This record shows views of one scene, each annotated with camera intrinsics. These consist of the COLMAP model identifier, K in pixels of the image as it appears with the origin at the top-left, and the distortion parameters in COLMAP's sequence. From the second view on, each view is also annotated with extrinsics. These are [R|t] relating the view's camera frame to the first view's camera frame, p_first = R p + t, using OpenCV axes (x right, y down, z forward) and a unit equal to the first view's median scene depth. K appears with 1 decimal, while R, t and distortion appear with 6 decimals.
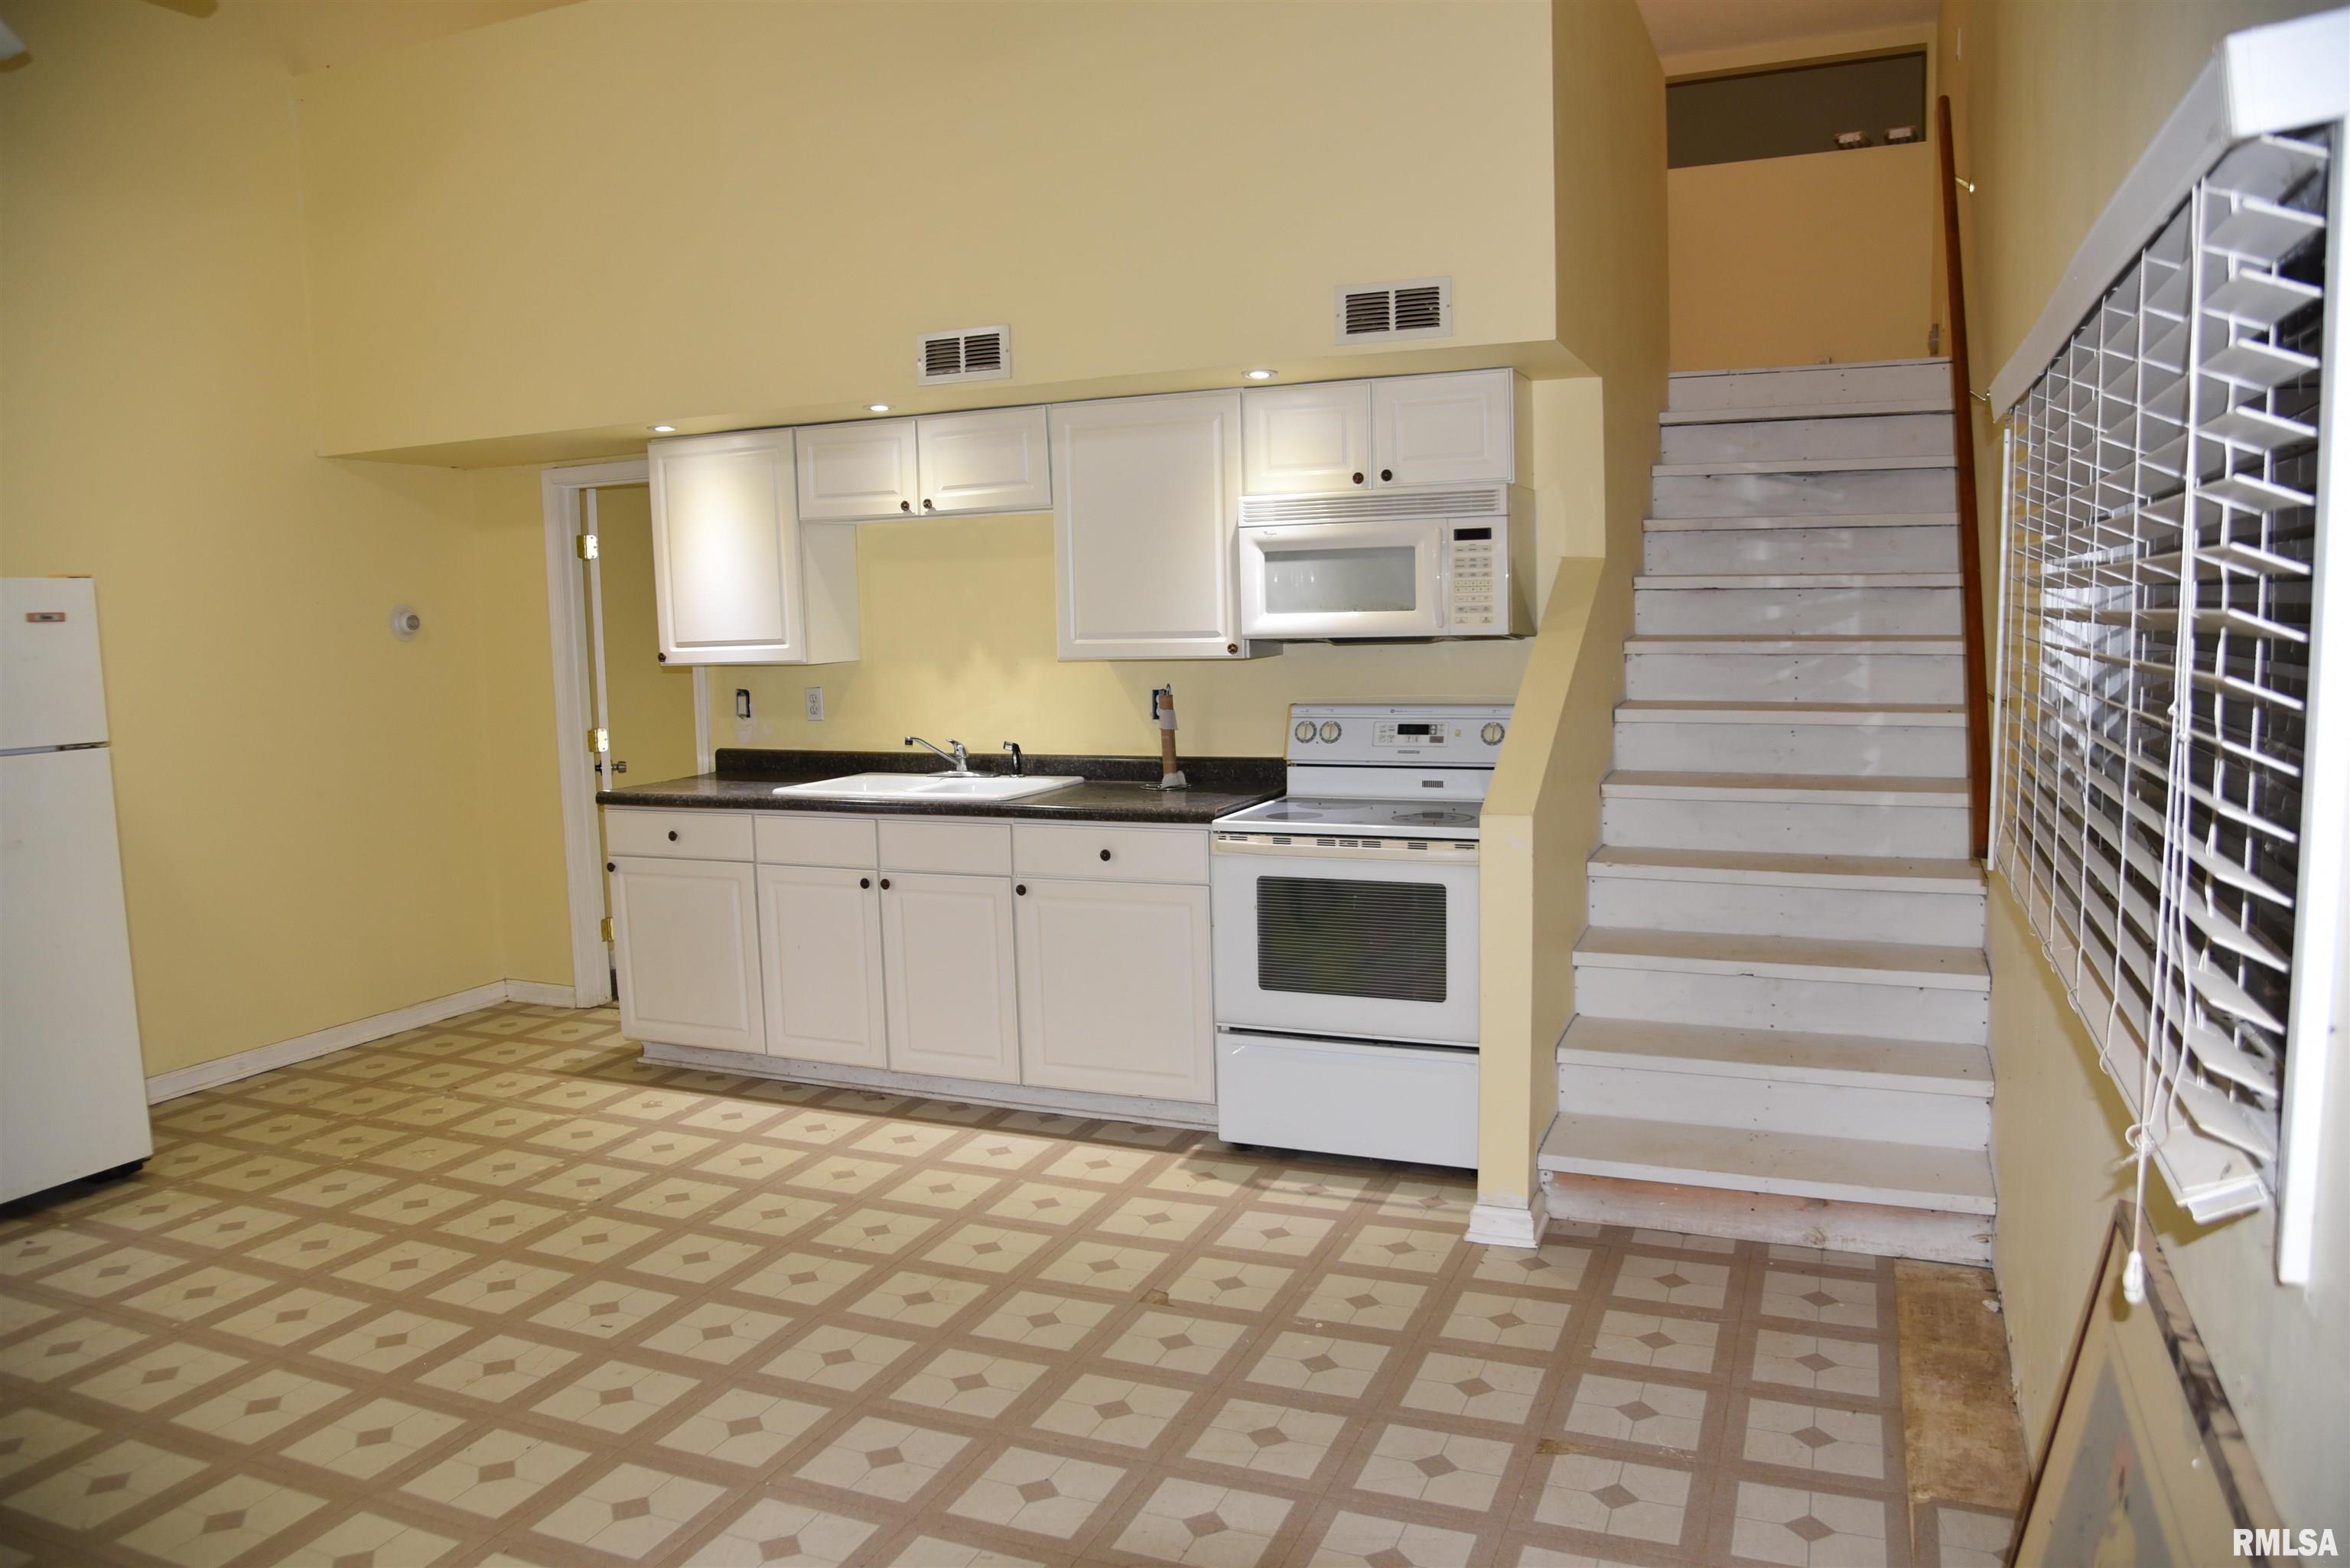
lens RADIAL K [[1605.7, 0, 1171.7], [0, 1605.7, 791.5], [0, 0, 1]] dist [-0.101500, 0.048867]
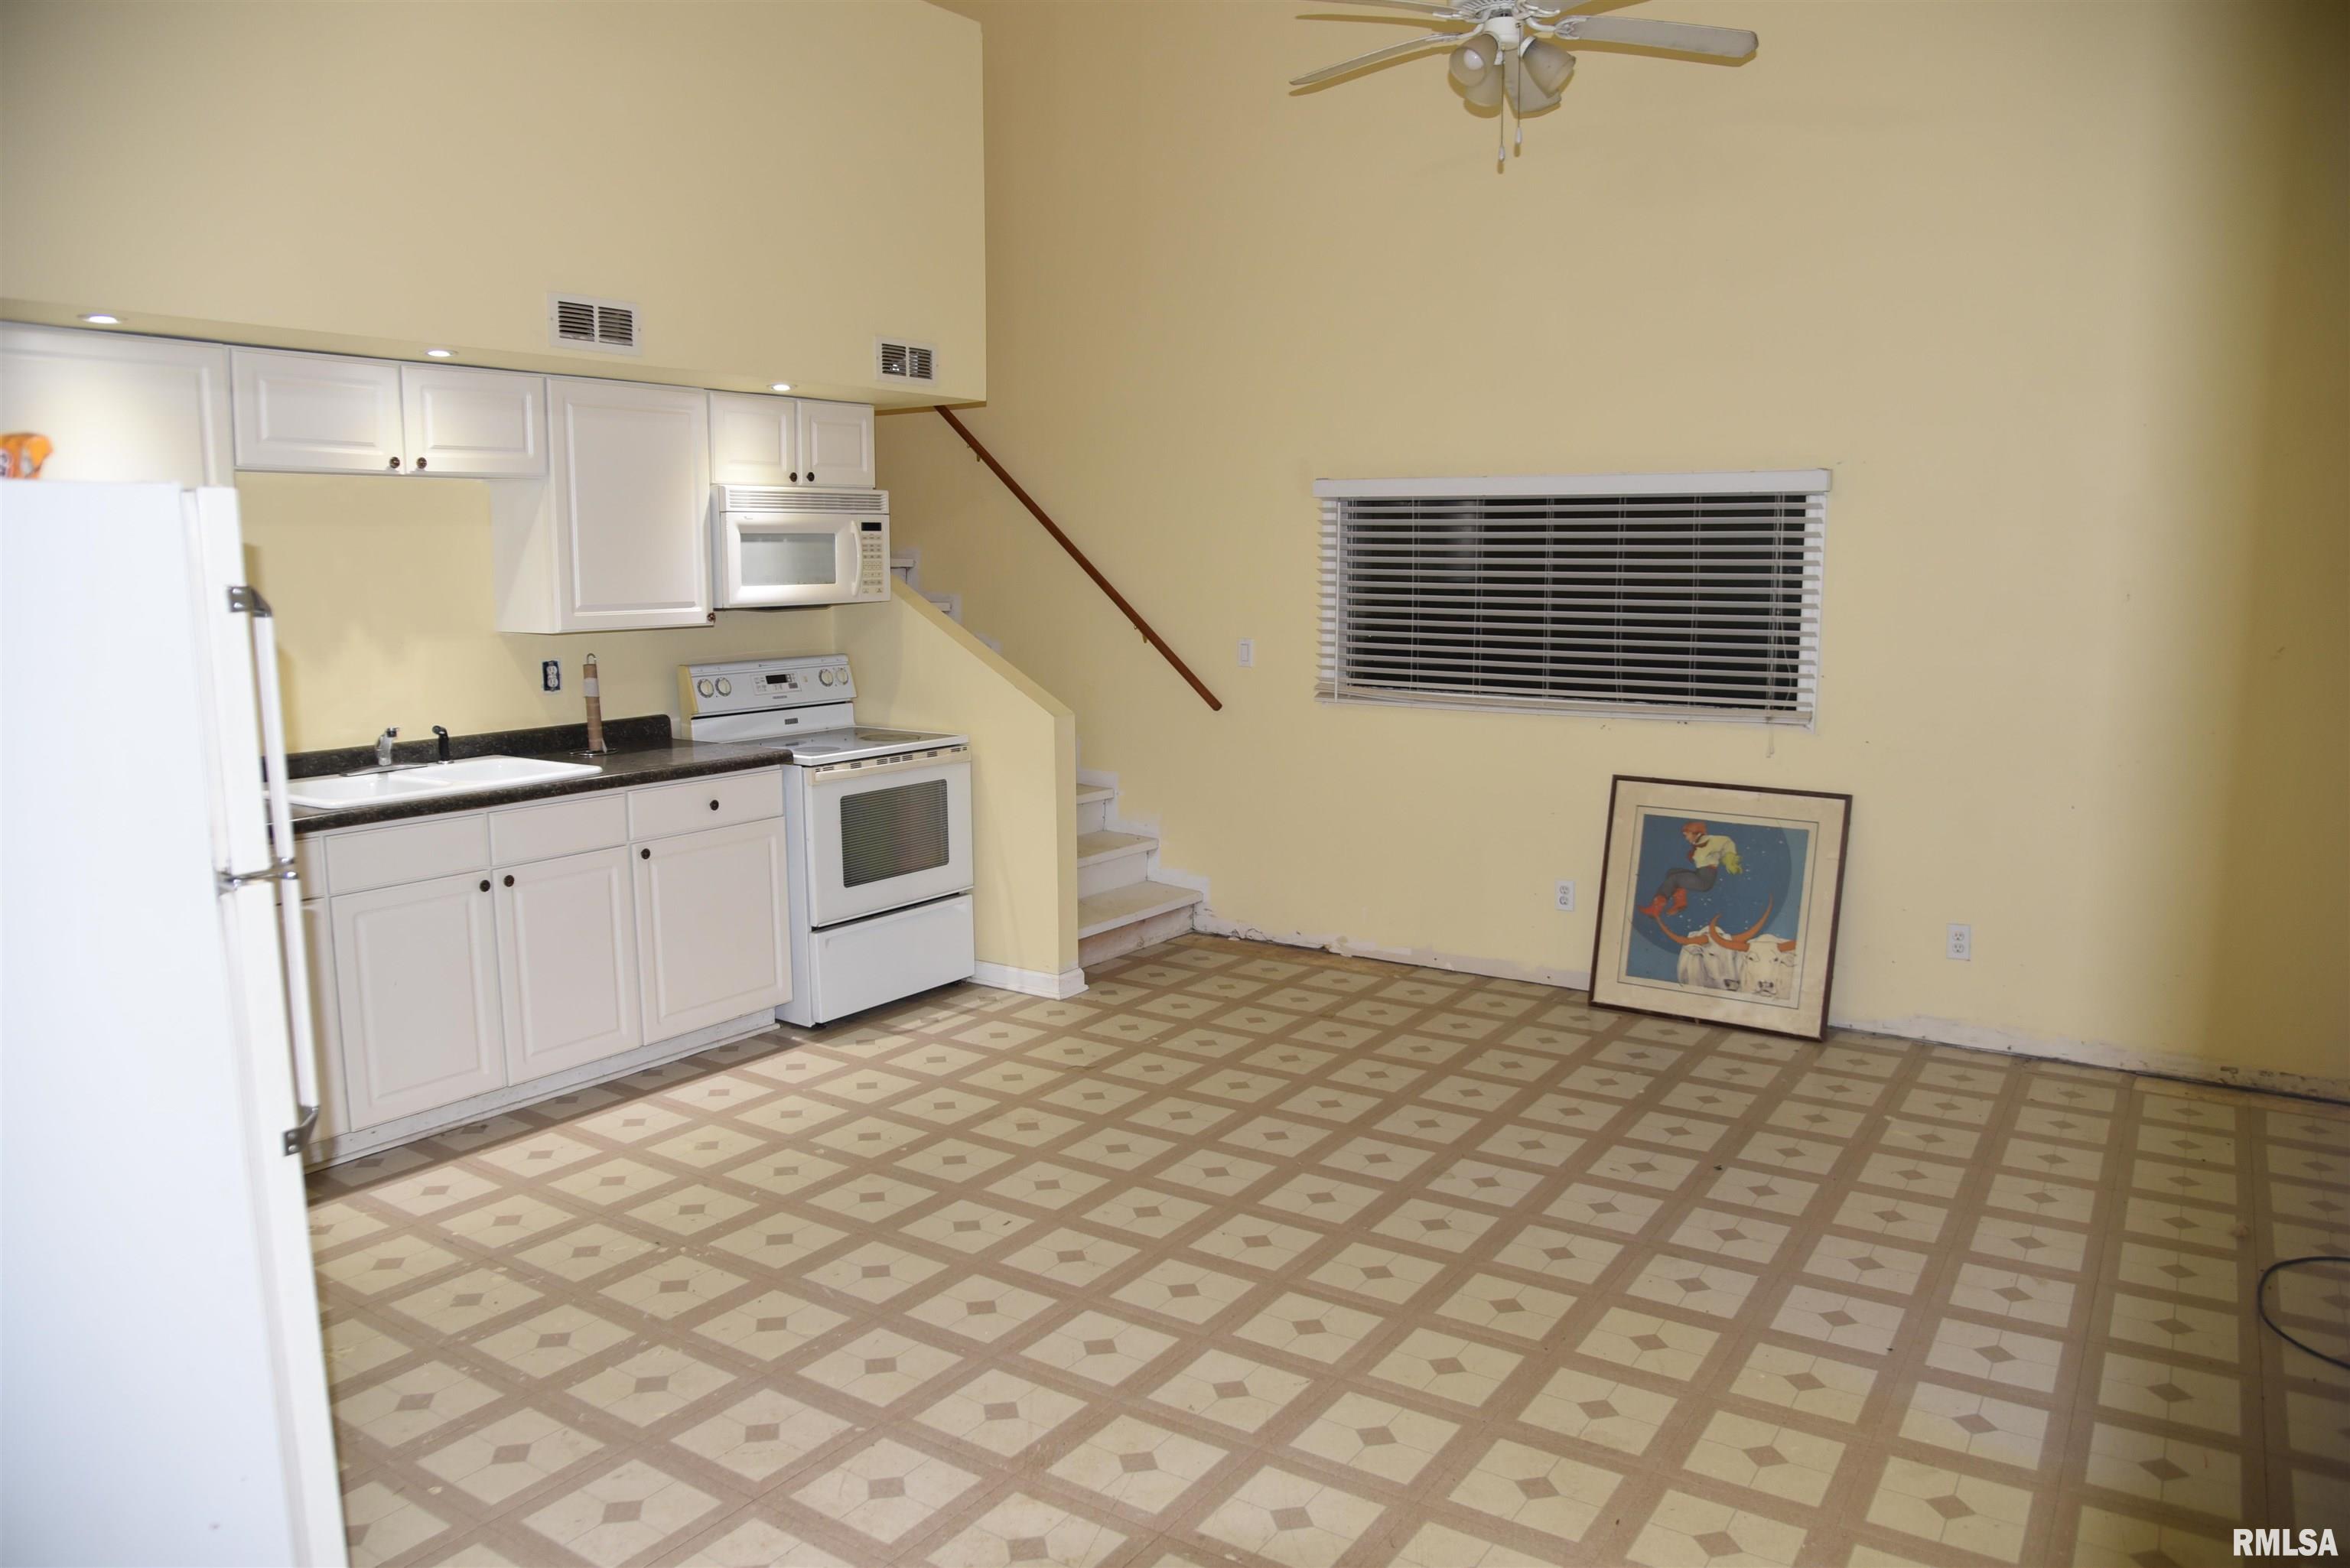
lens RADIAL K [[1605.7, 0, 1160.3], [0, 1605.7, 782.8], [0, 0, 1]] dist [-0.101500, 0.048867]
pose [[0.200164, -0.114284, 0.973074, -1.059820], [0.106665, 0.989812, 0.094308, -0.046587], [-0.973939, 0.084916, 0.210315, 0.479753]]
